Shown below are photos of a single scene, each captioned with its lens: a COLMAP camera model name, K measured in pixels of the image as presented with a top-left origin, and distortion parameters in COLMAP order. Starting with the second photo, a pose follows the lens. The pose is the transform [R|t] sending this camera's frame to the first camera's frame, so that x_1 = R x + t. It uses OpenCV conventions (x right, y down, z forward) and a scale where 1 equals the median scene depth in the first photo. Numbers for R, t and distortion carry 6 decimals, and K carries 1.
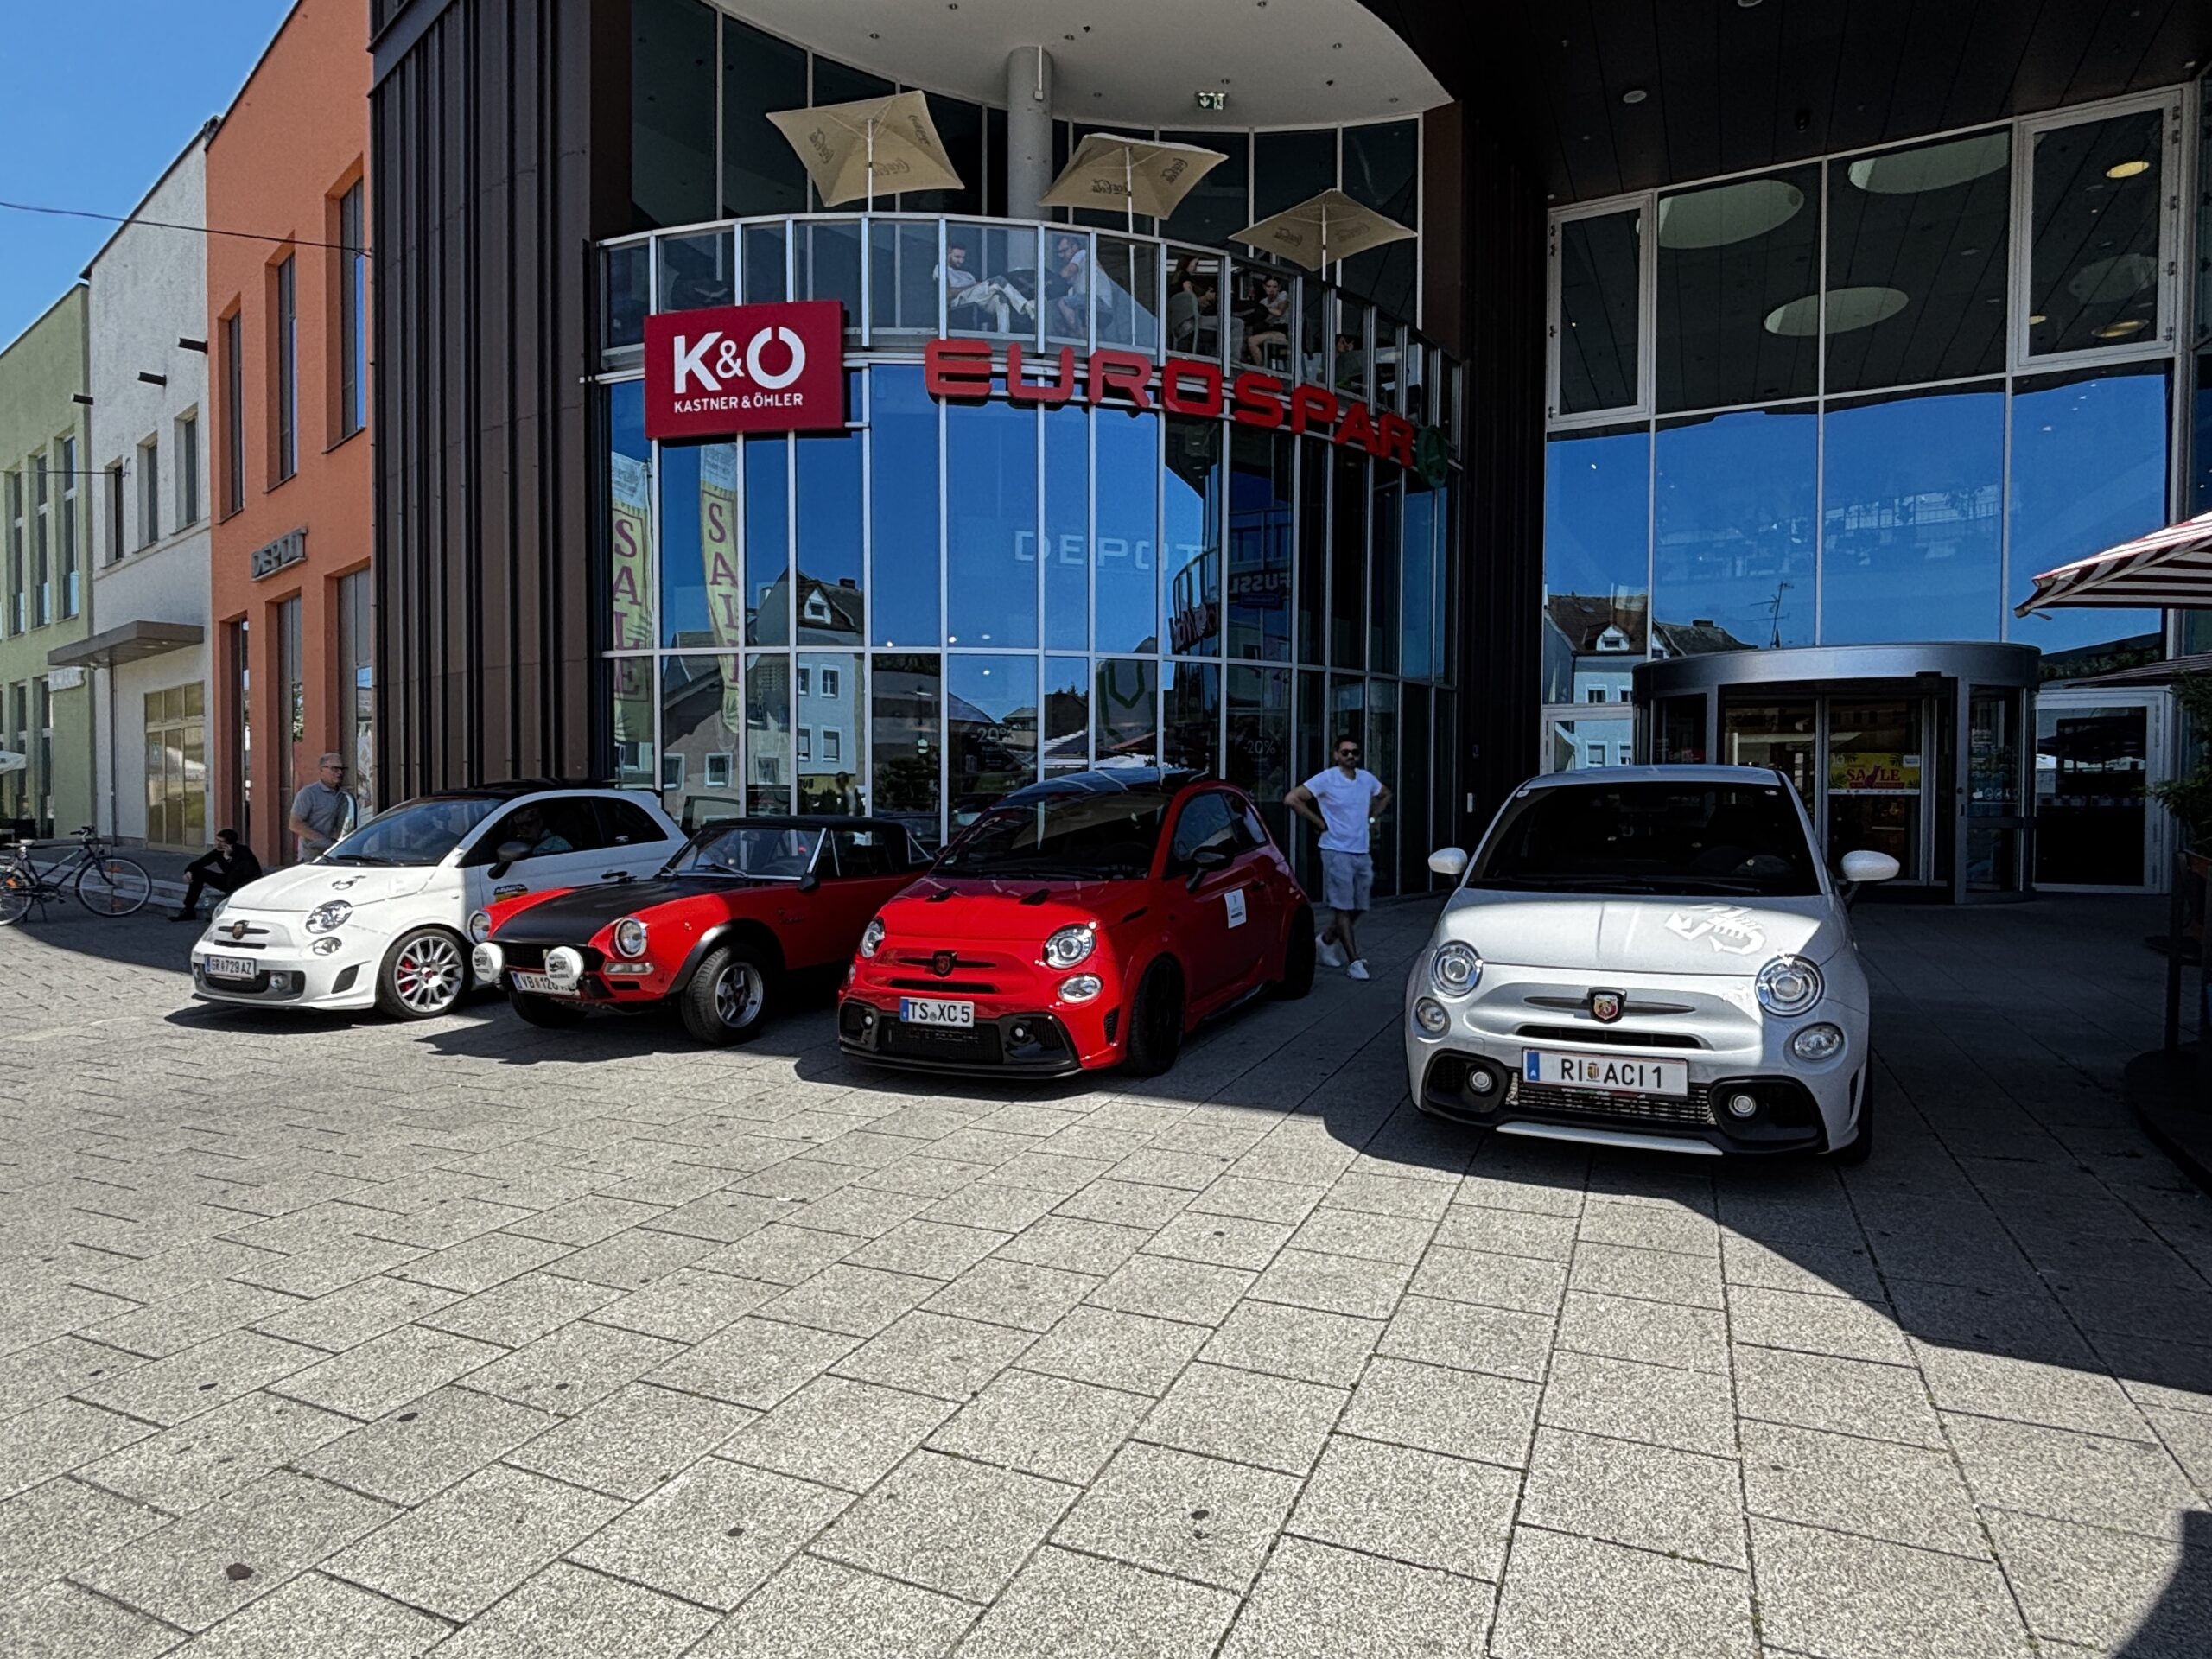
lens RADIAL K [[1240.2, 0, 1113.3], [0, 1240.2, 829.1], [0, 0, 1]] dist [0.023468, -0.011572]
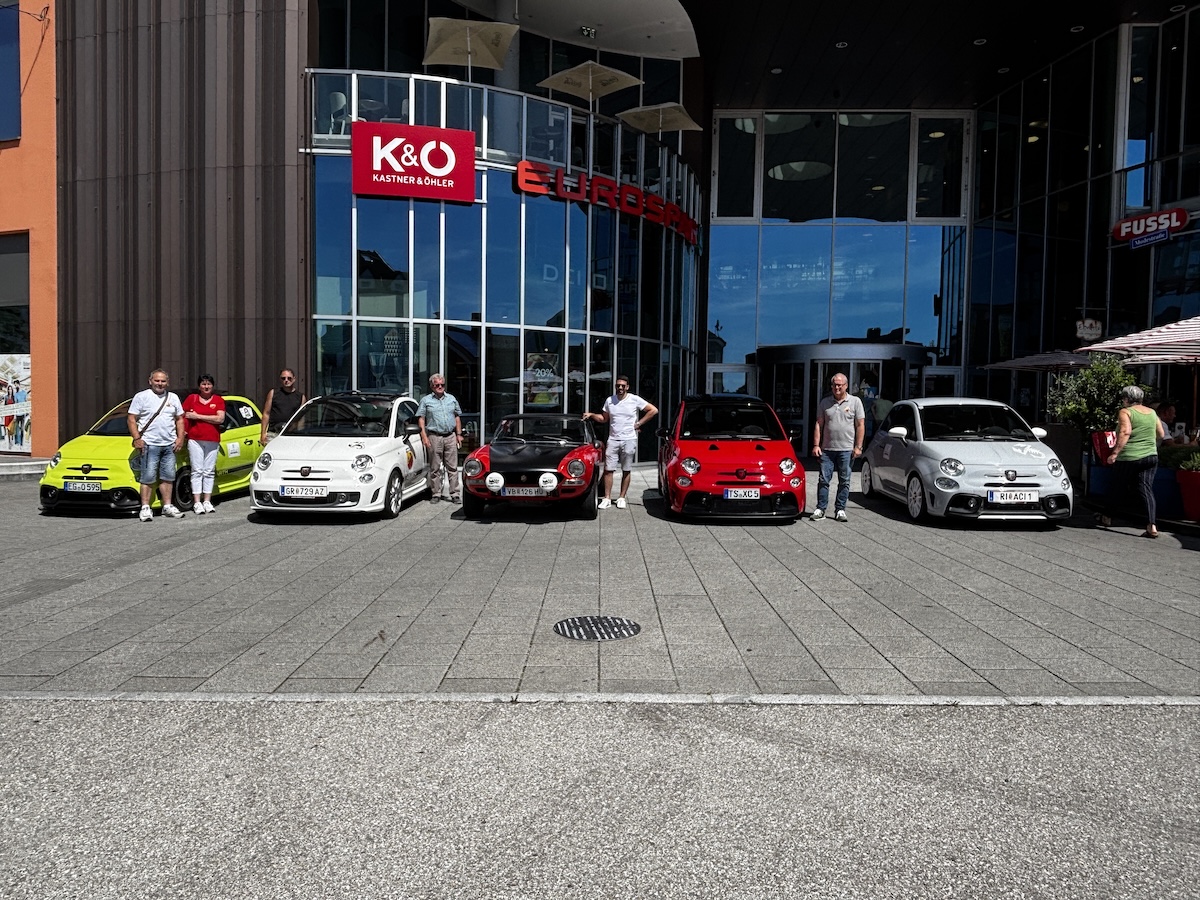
lens RADIAL K [[845.9, 0, 595.7], [0, 845.9, 446.7], [0, 0, 1]] dist [0.025675, -0.040924]
pose [[0.913037, 0.001825, 0.407872, -0.556146], [-0.006001, 0.999942, 0.008959, 0.021674], [-0.407832, -0.010628, 0.912995, -0.203608]]
